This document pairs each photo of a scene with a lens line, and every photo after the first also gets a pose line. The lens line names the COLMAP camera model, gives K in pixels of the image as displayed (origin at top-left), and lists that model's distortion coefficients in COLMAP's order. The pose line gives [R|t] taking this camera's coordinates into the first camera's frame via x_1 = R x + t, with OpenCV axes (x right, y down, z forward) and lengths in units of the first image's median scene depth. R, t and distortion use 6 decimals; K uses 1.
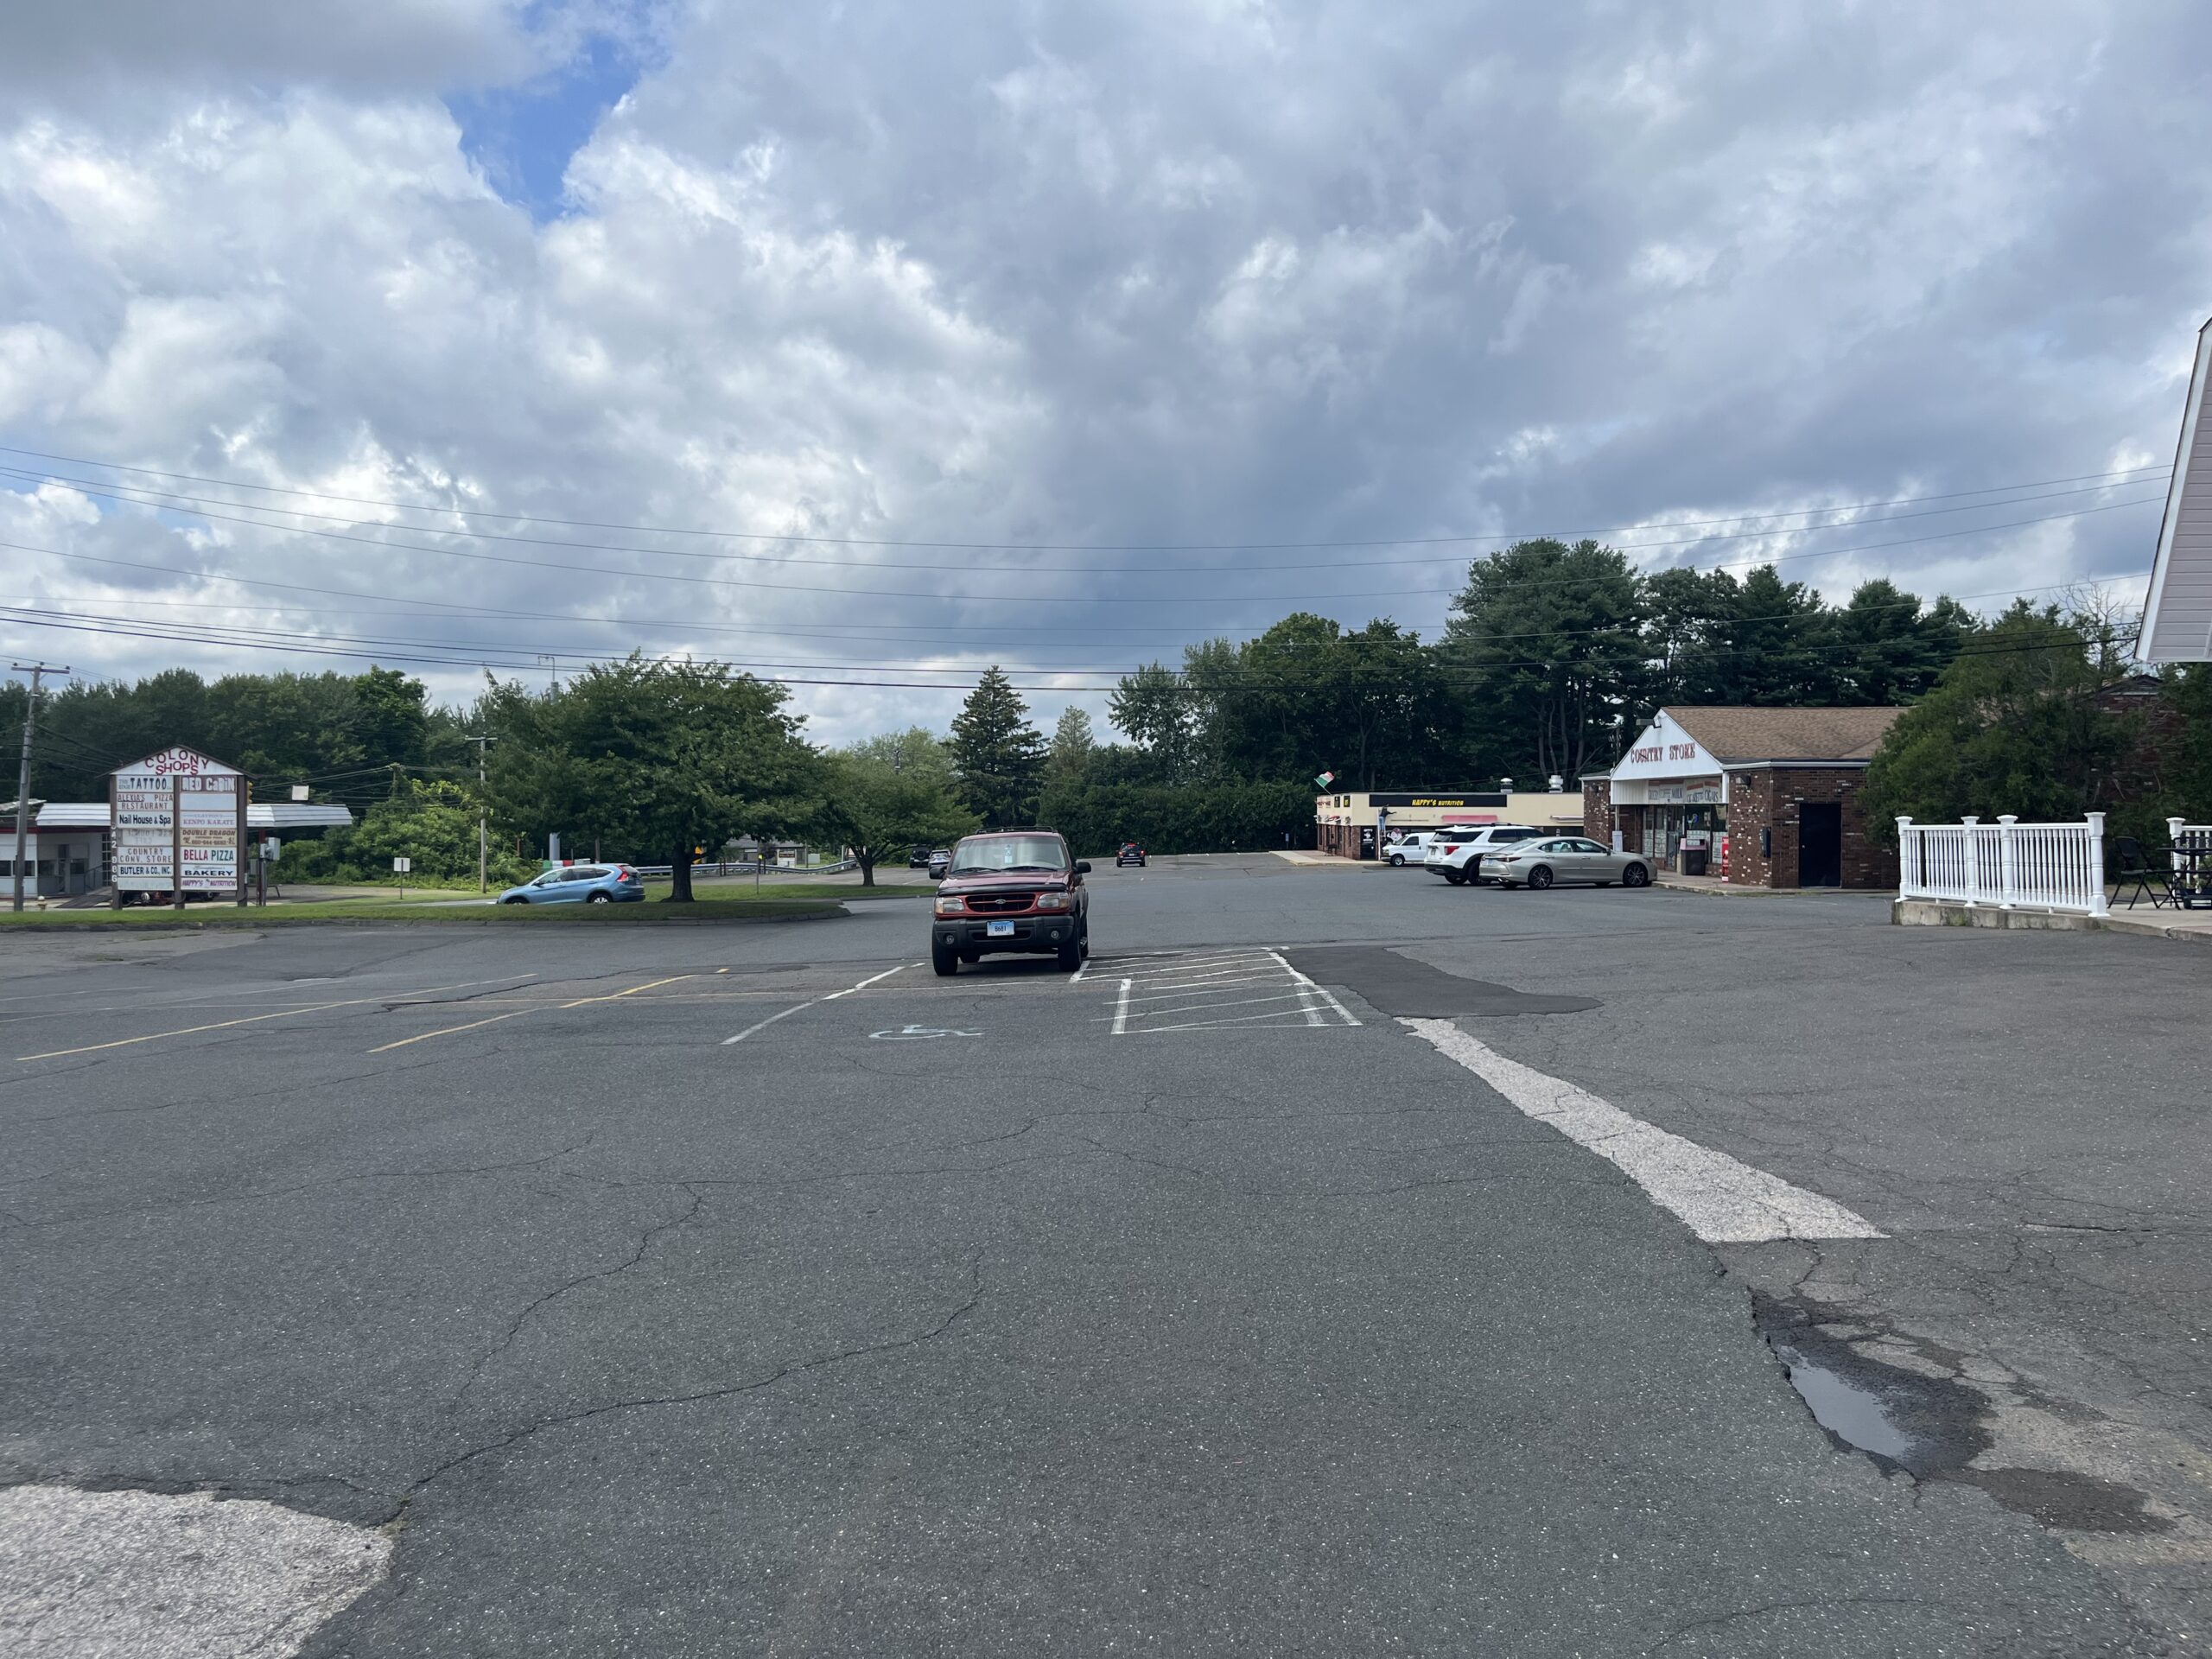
lens RADIAL K [[1719.7, 0, 1106.0], [0, 1719.7, 829.5], [0, 0, 1]] dist [0.083908, -0.124820]
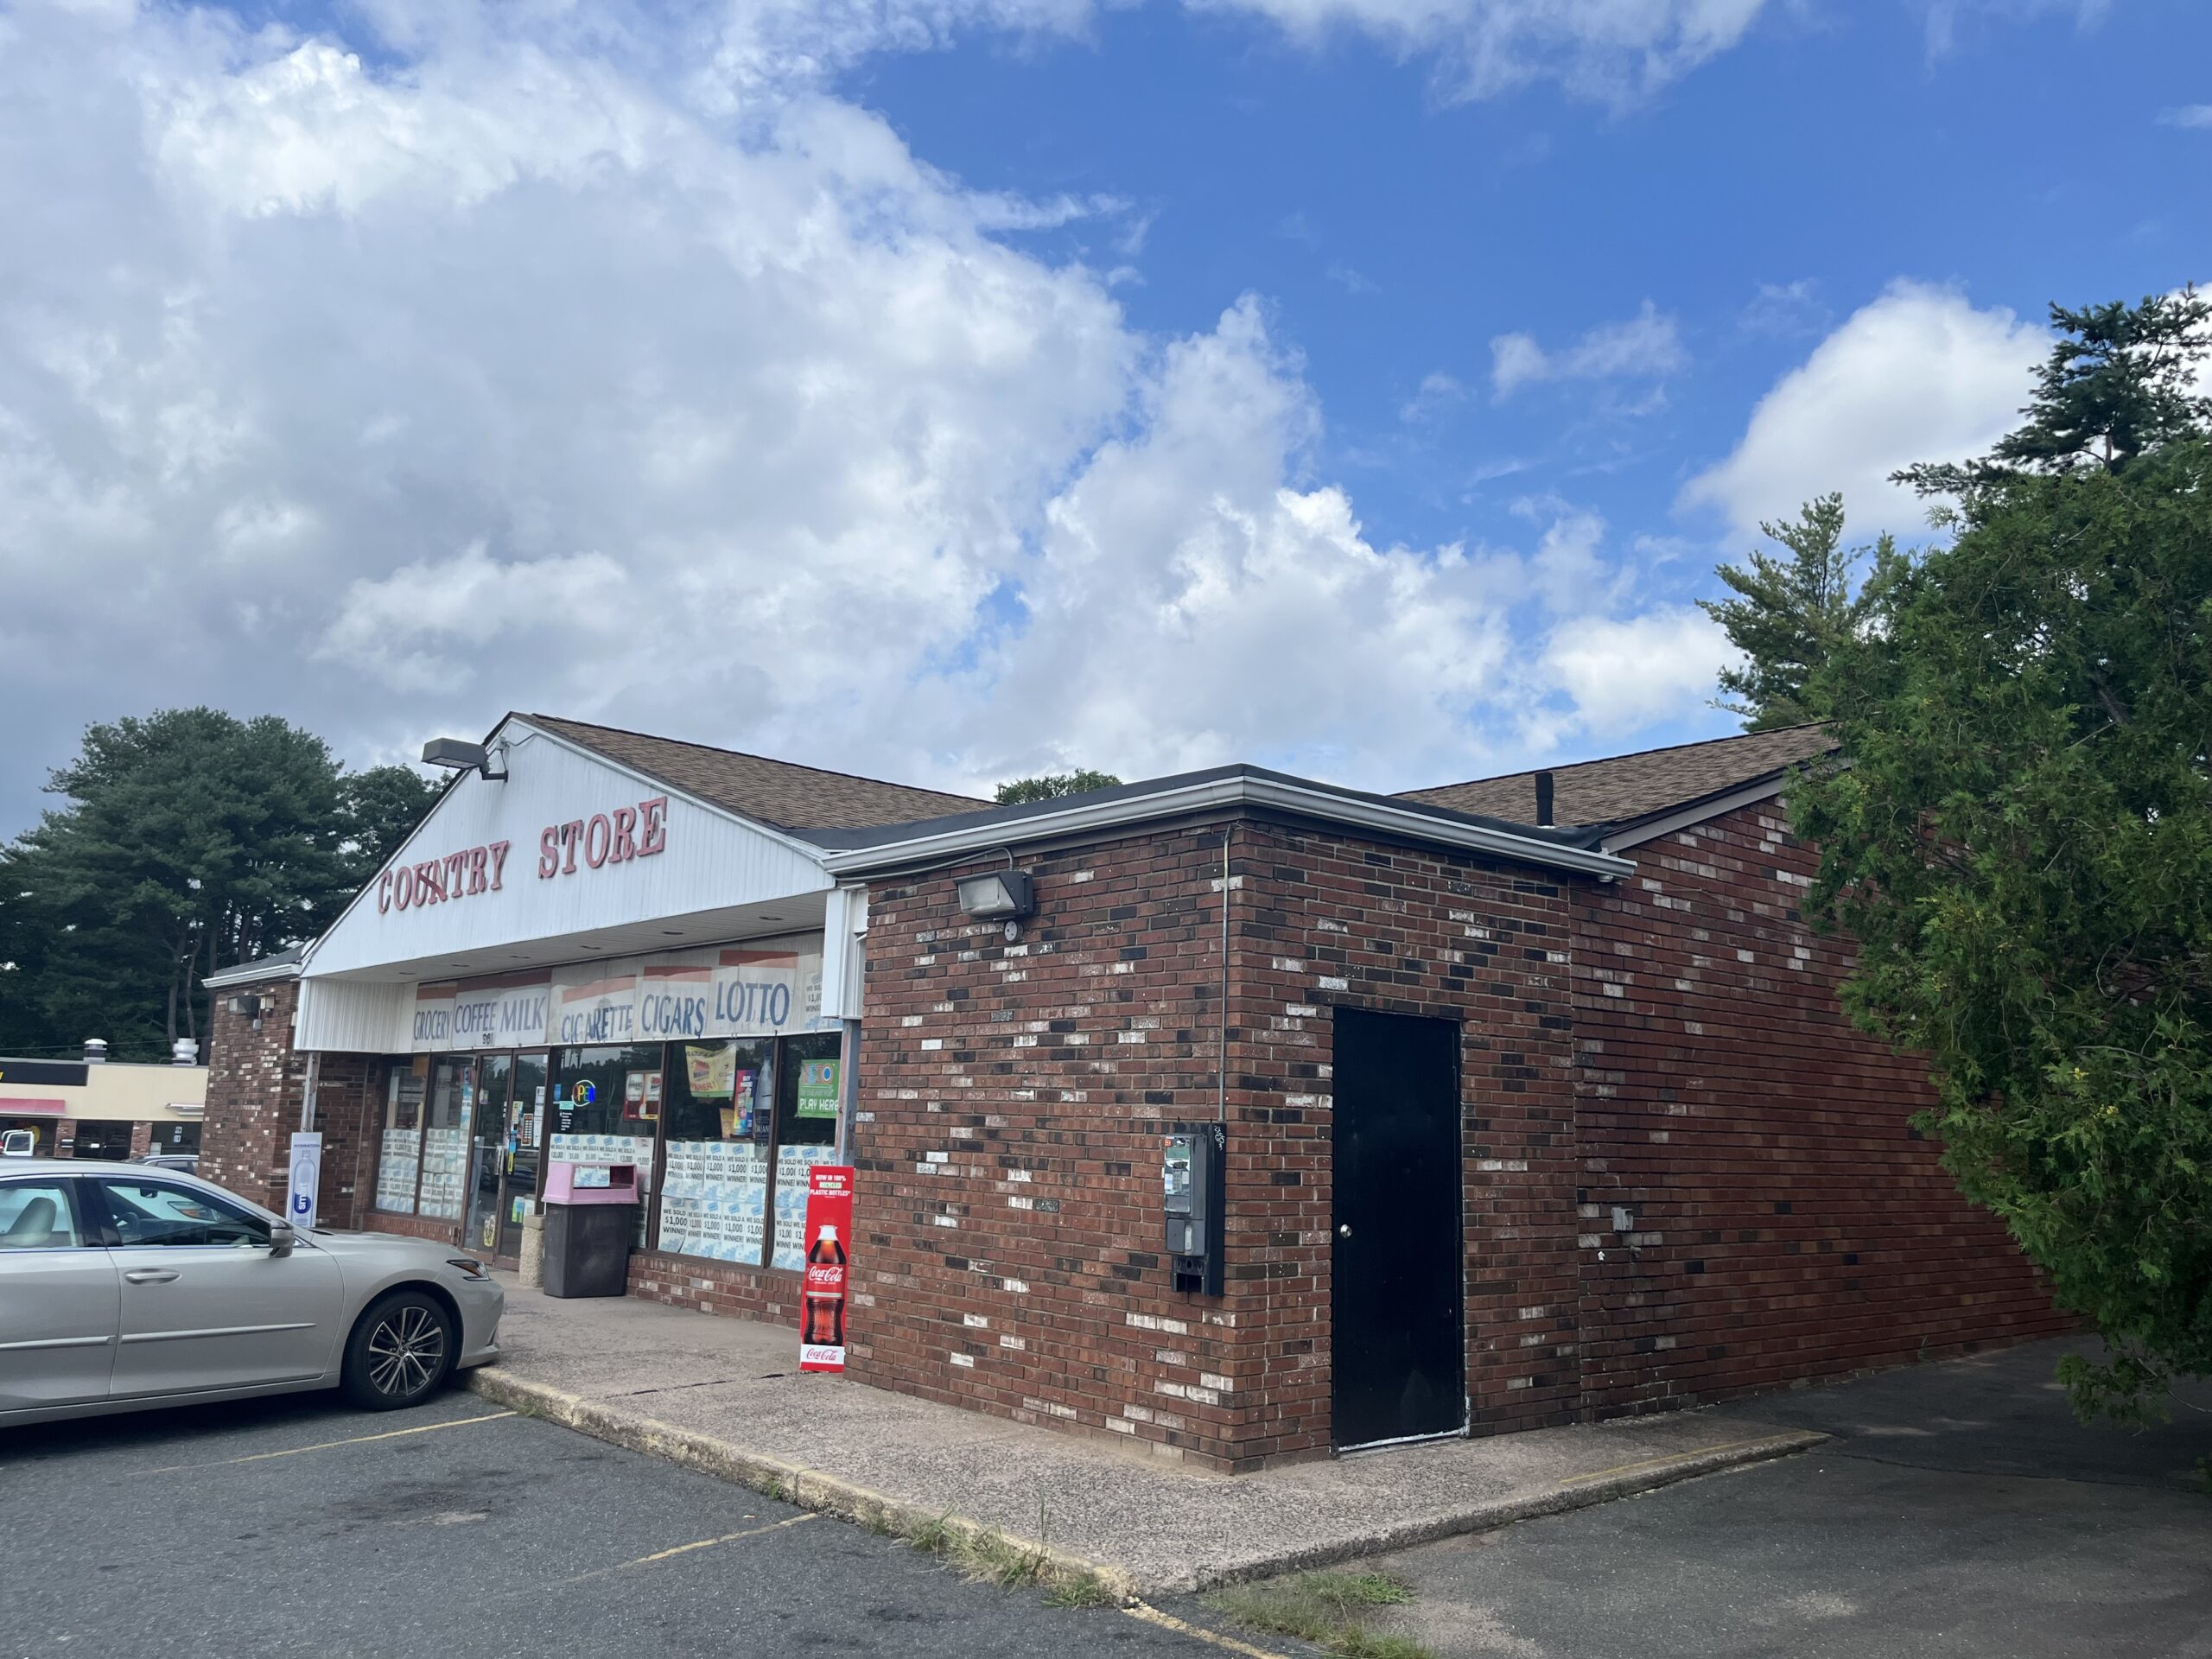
lens RADIAL K [[1719.7, 0, 1106.0], [0, 1719.7, 829.5], [0, 0, 1]] dist [0.083908, -0.124820]
pose [[0.746657, 0.123698, 0.653607, 0.185062], [-0.011675, 0.984844, -0.173050, -0.000430], [-0.665107, 0.121578, 0.736785, 0.646874]]
